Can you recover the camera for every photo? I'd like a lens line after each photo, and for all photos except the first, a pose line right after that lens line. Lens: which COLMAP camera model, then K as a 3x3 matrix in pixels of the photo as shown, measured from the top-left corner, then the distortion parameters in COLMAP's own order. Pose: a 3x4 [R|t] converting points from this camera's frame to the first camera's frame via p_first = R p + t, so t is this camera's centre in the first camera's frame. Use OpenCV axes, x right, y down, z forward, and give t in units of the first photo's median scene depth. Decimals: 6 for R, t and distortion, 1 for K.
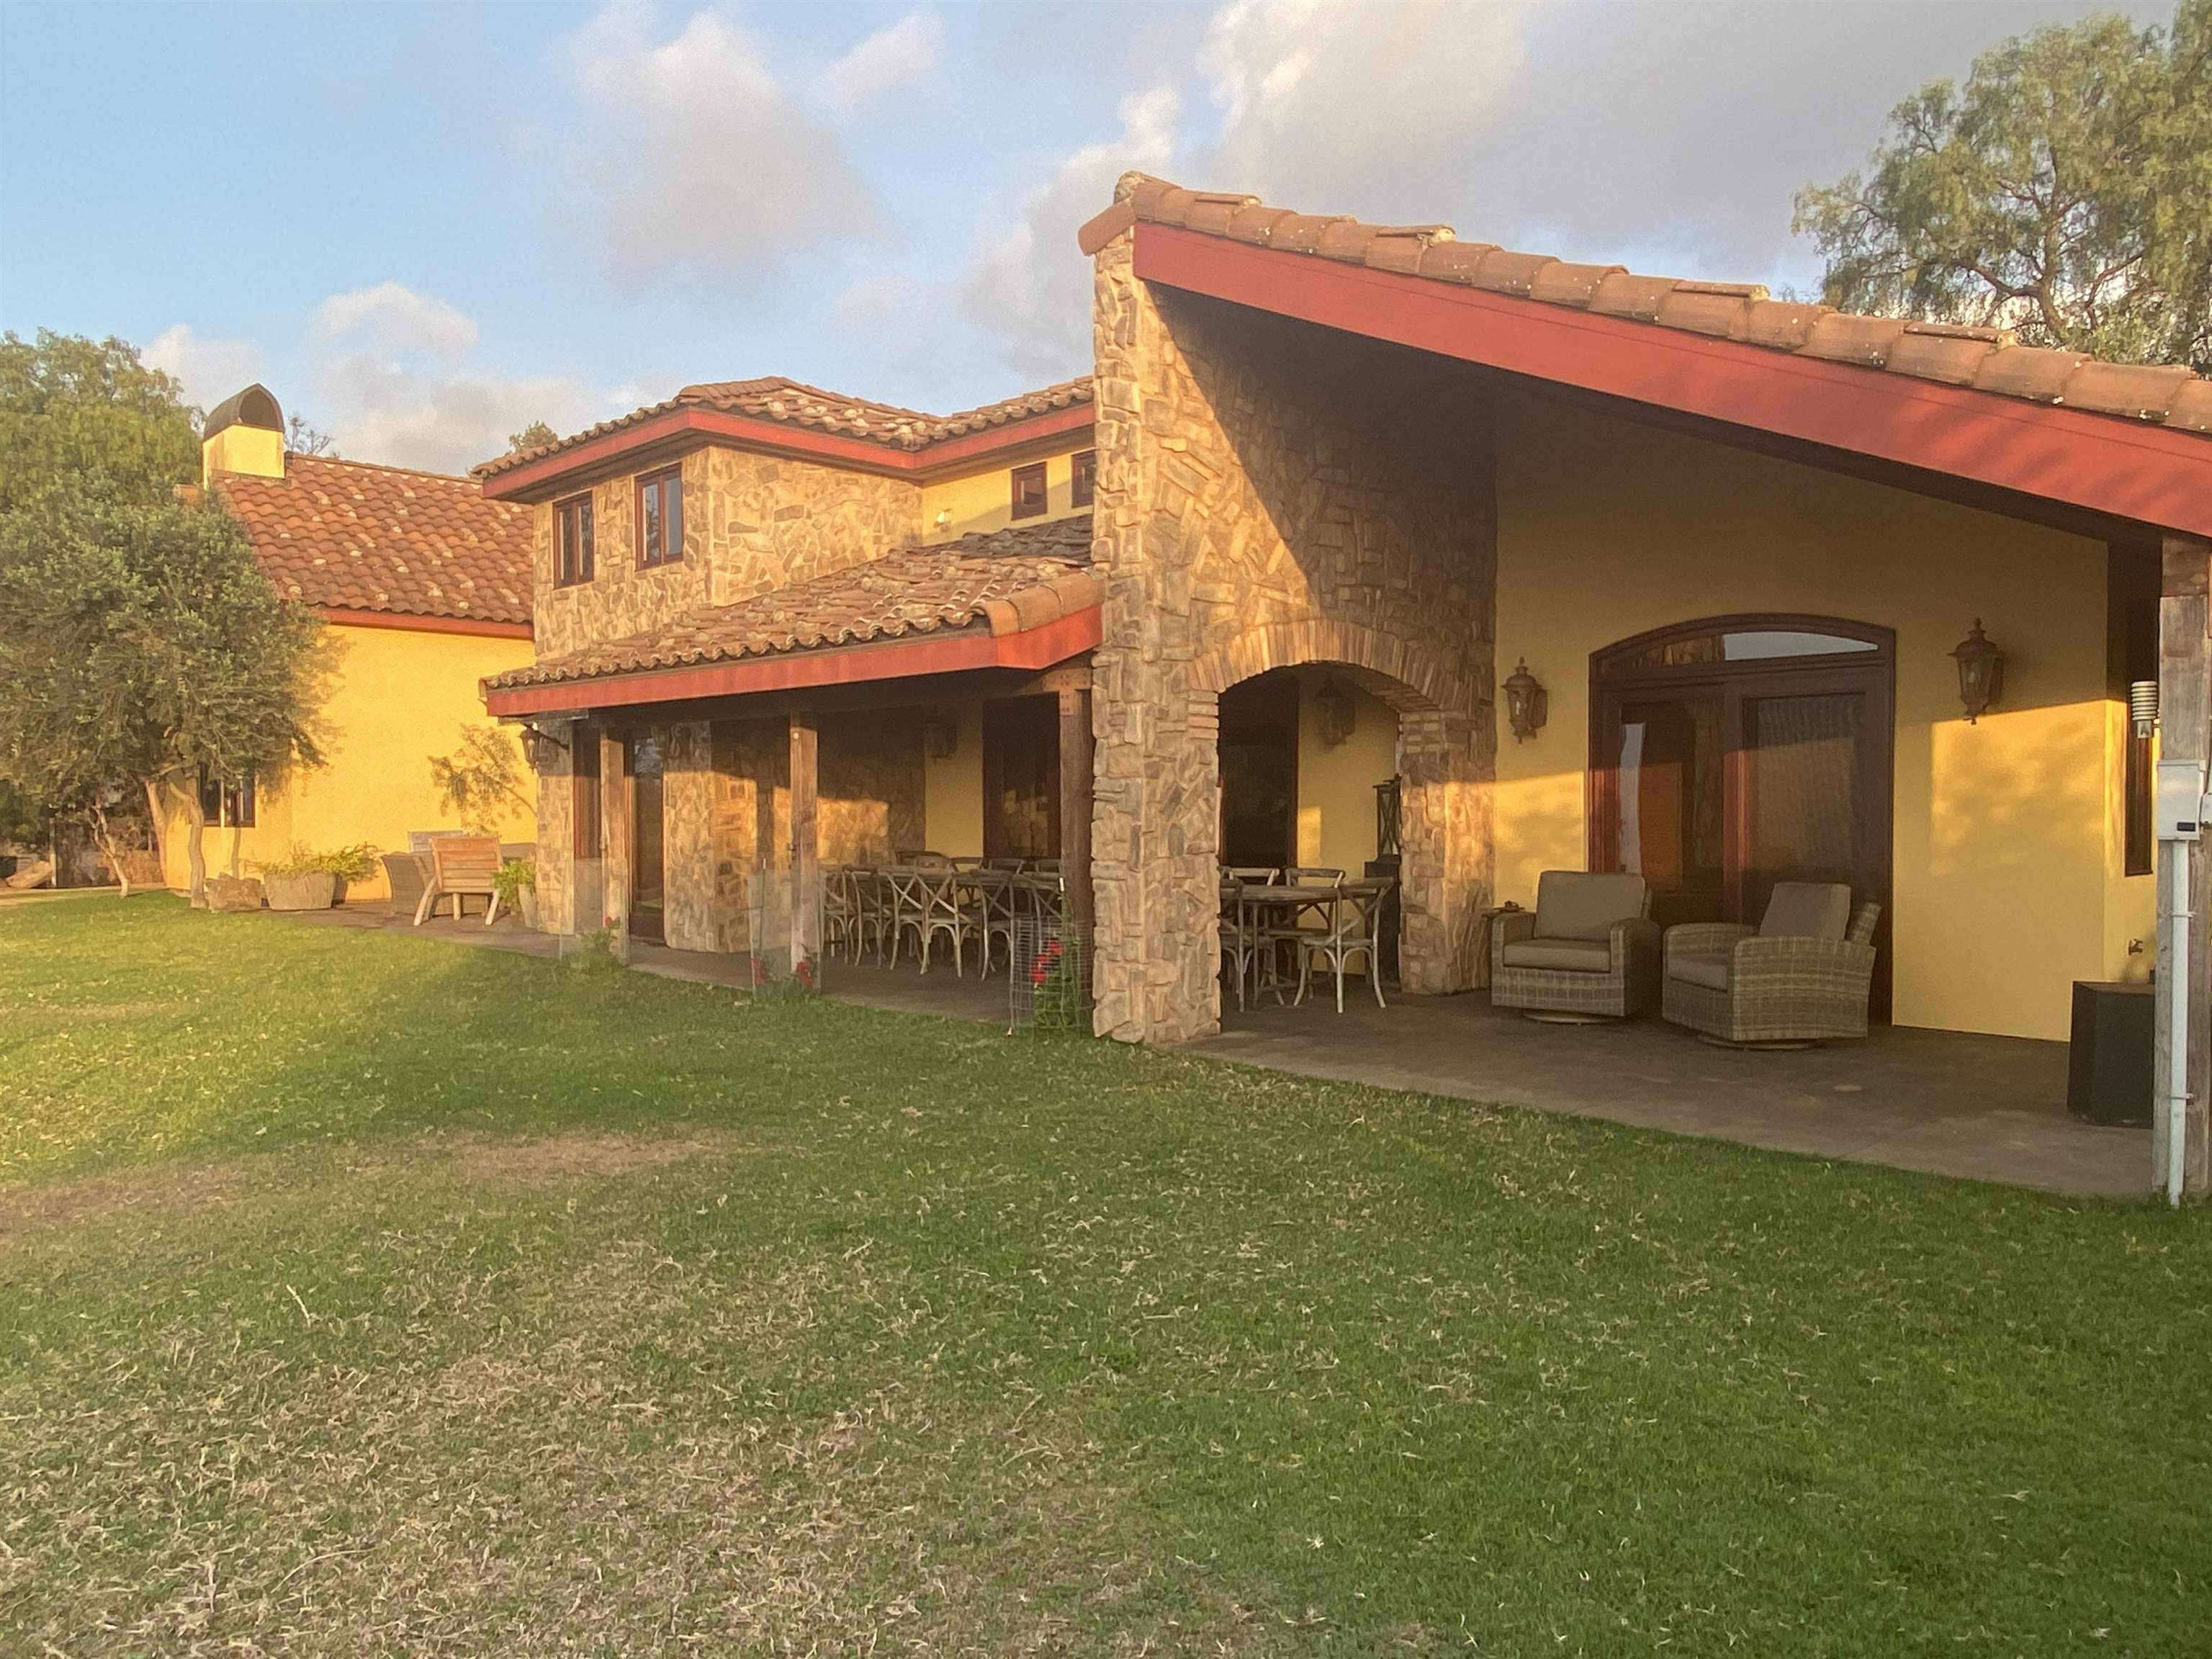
lens RADIAL K [[1559.6, 0, 1121.2], [0, 1559.6, 828.1], [0, 0, 1]] dist [0.077646, -0.082367]
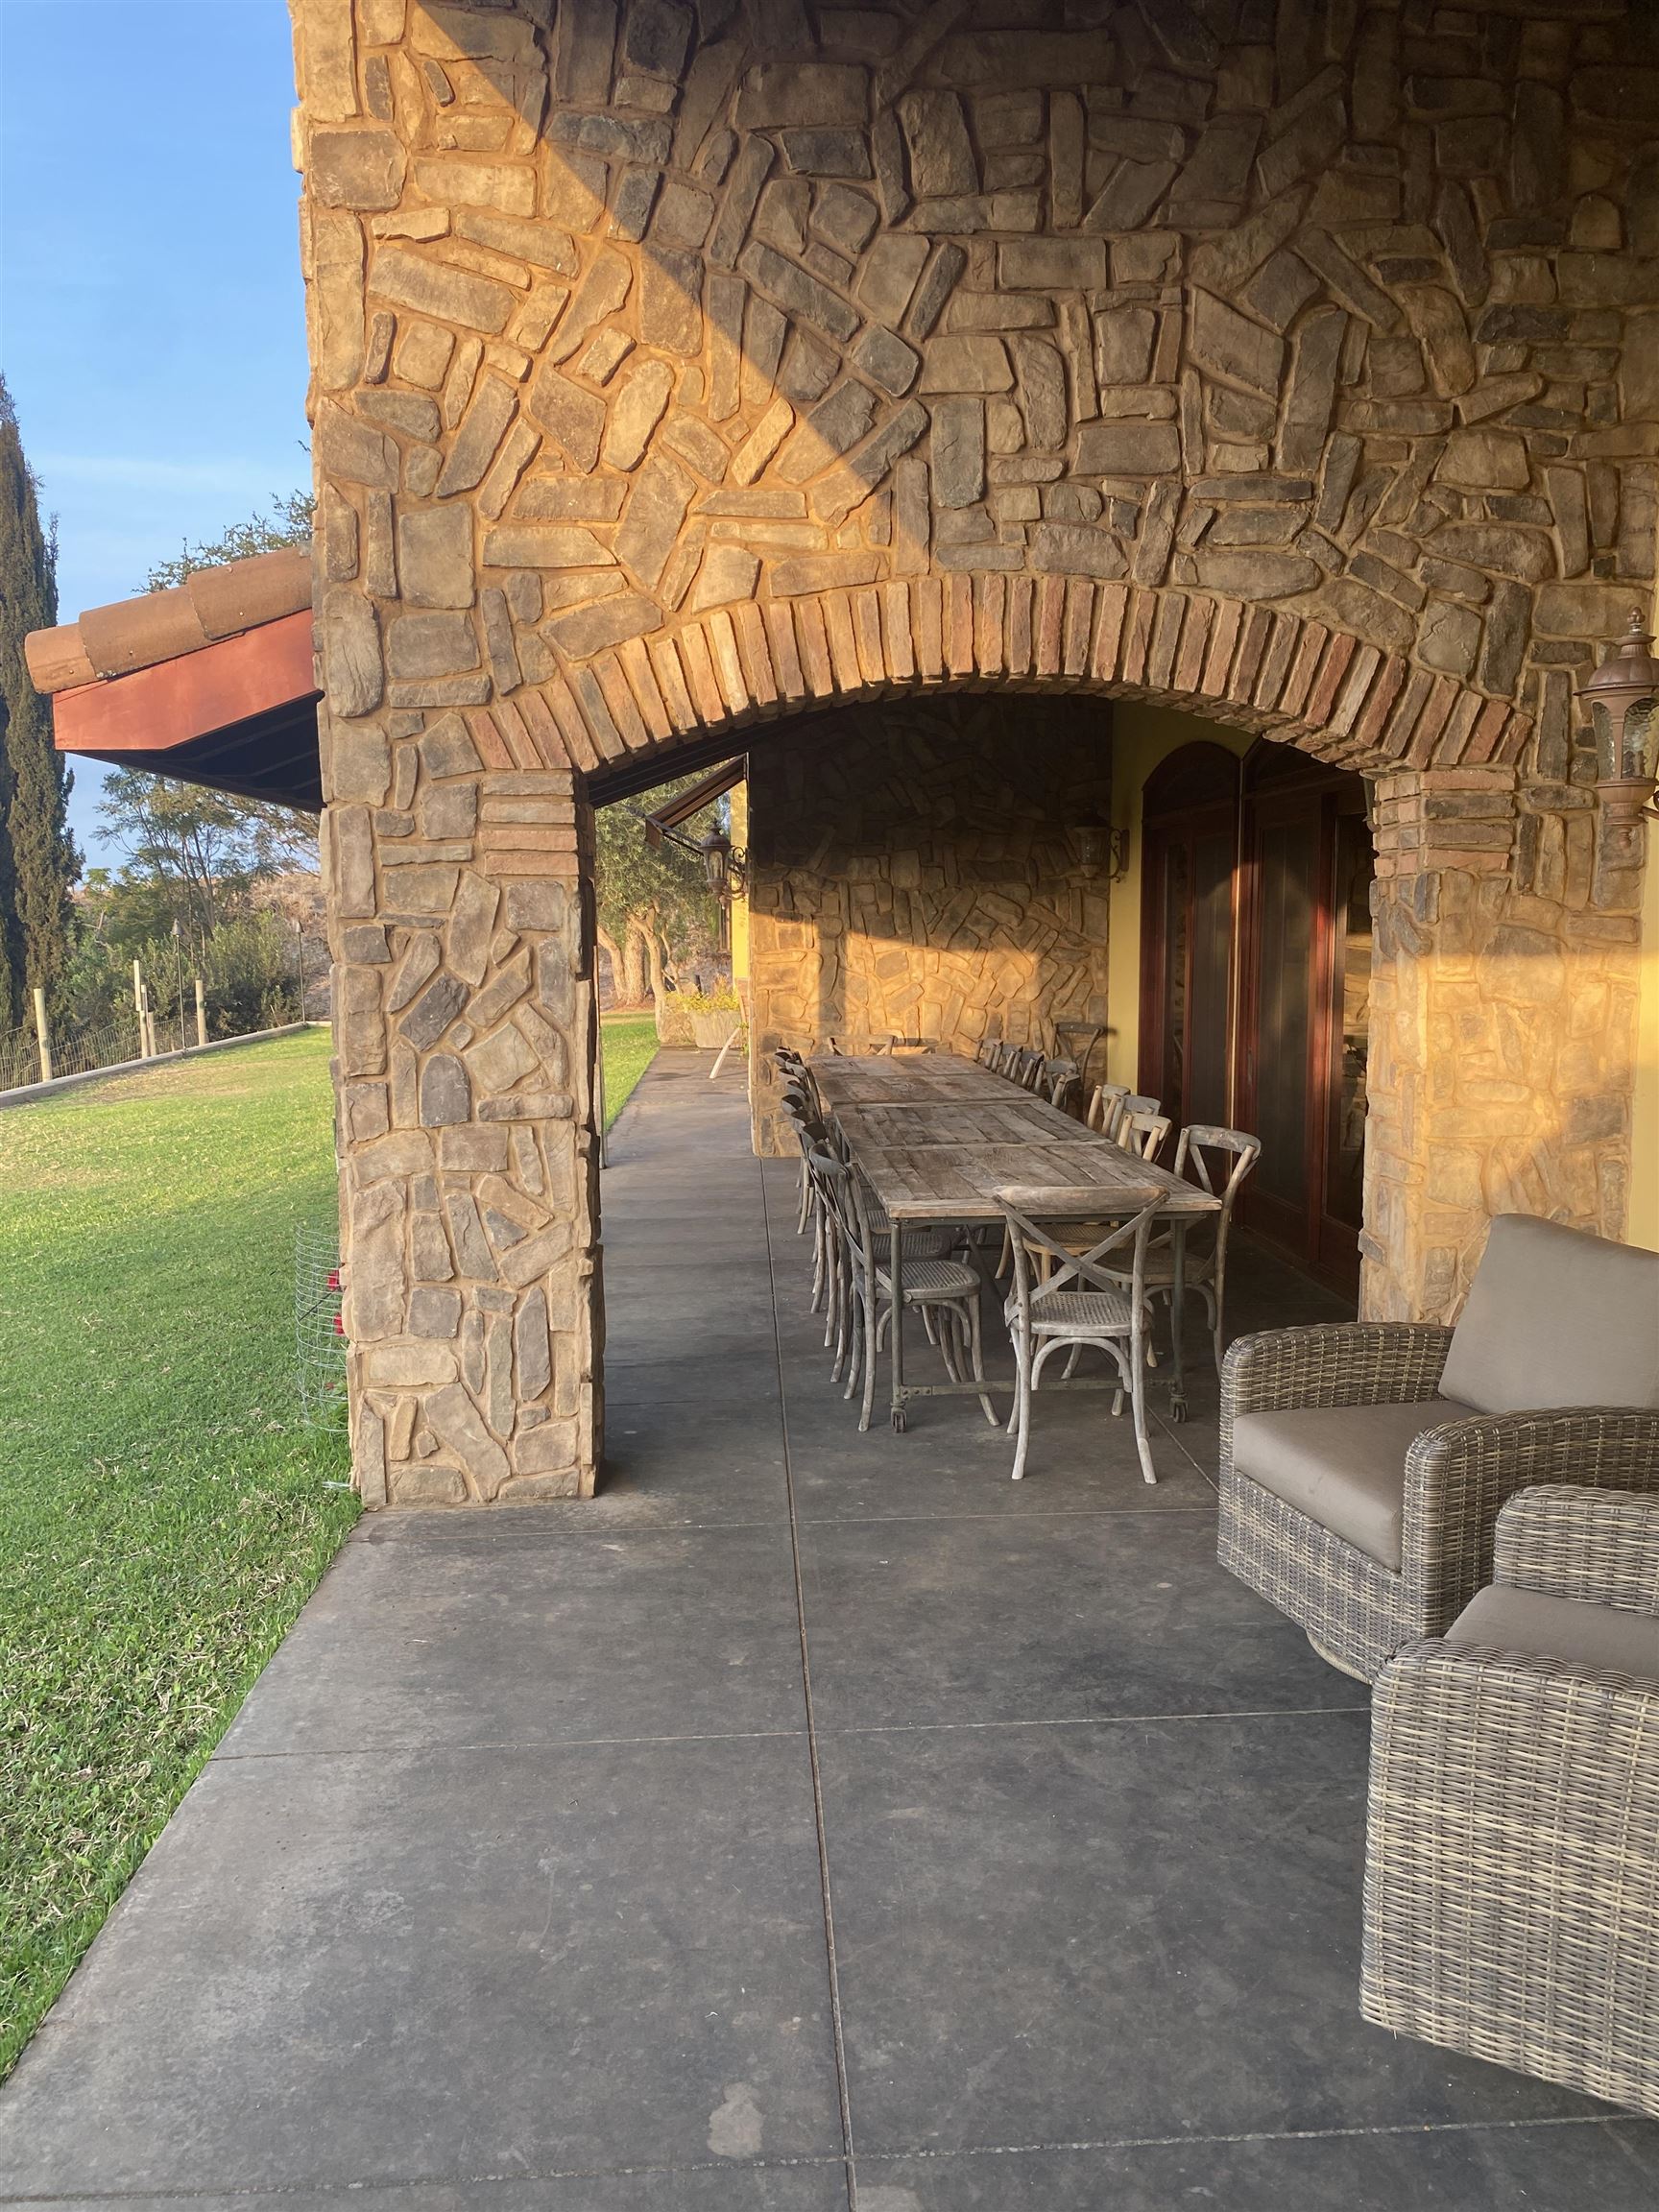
lens RADIAL K [[1654.1, 0, 784.8], [0, 1654.1, 1114.9], [0, 0, 1]] dist [0.000414, -0.004237]
pose [[0.741191, 0.074321, -0.667167, 0.380150], [-0.002778, 0.994184, 0.107664, -0.034143], [0.671288, -0.077946, 0.737087, 0.587725]]
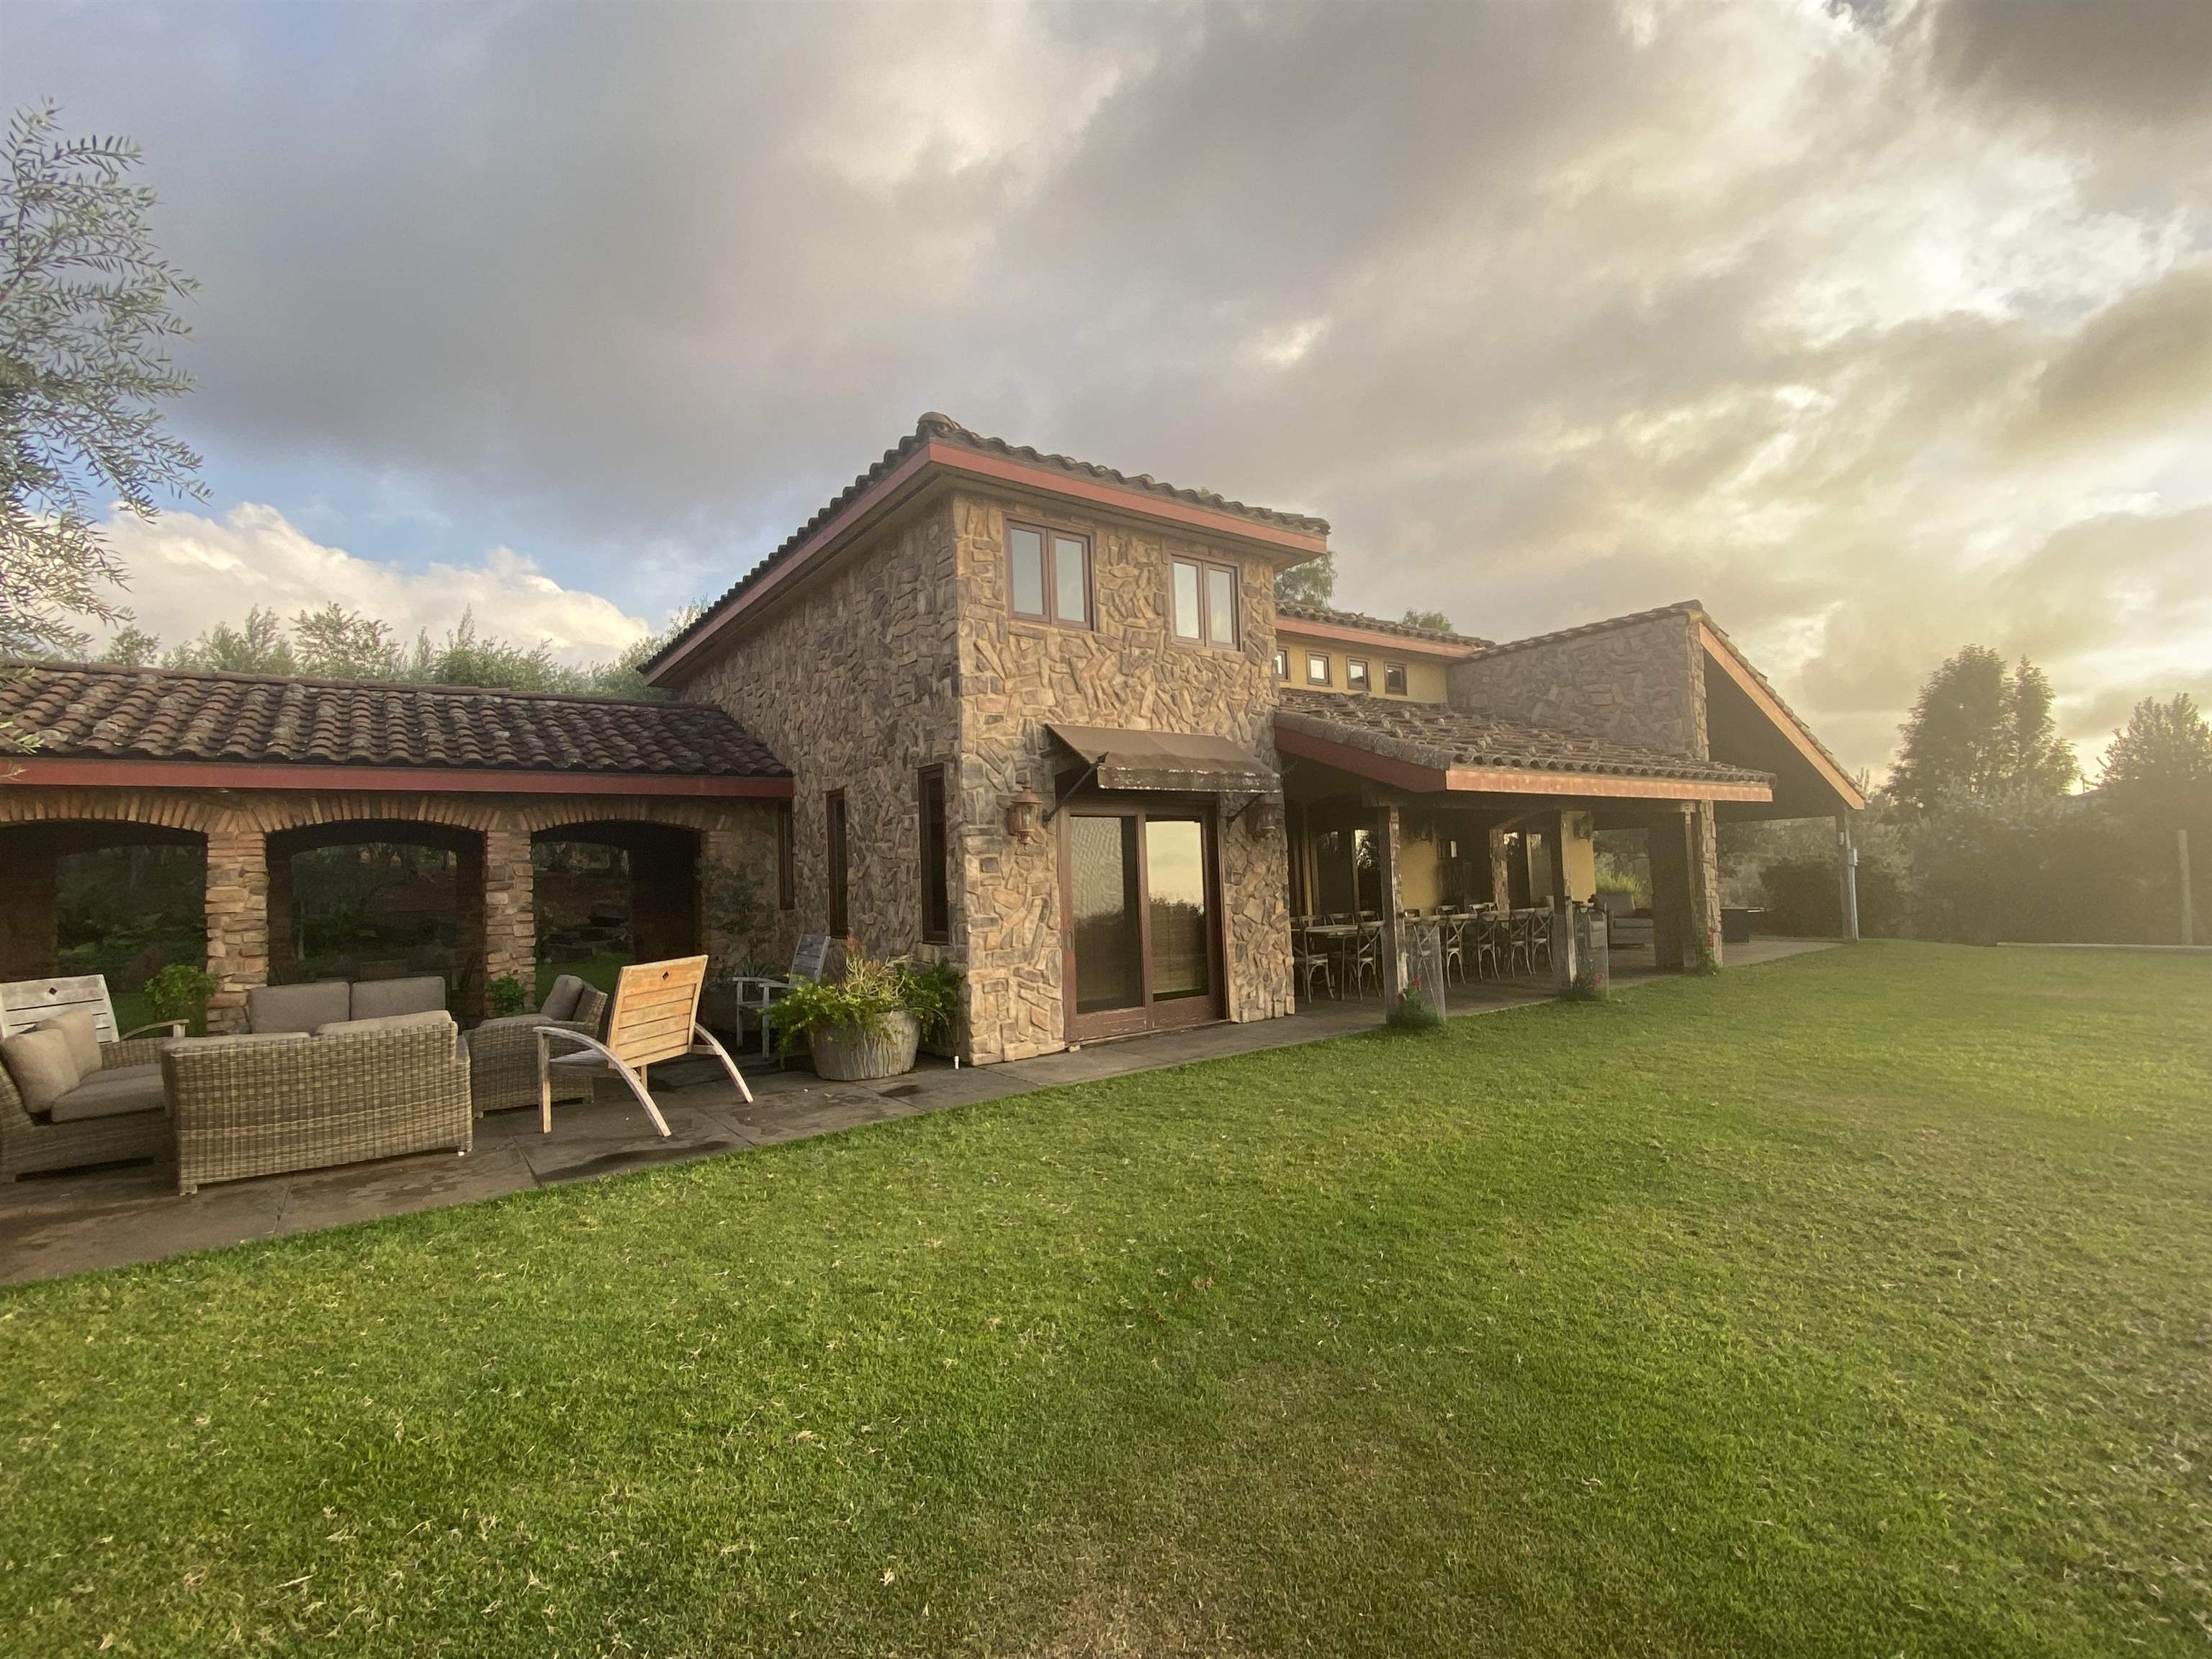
lens RADIAL K [[996.1, 0, 1113.2], [0, 996.1, 825.4], [0, 0, 1]] dist [0.020048, -0.019537]
pose [[0.132405, 0.052551, 0.989802, -1.281452], [0.053673, 0.996748, -0.060100, -0.022897], [-0.989741, 0.061083, 0.129154, 1.347033]]
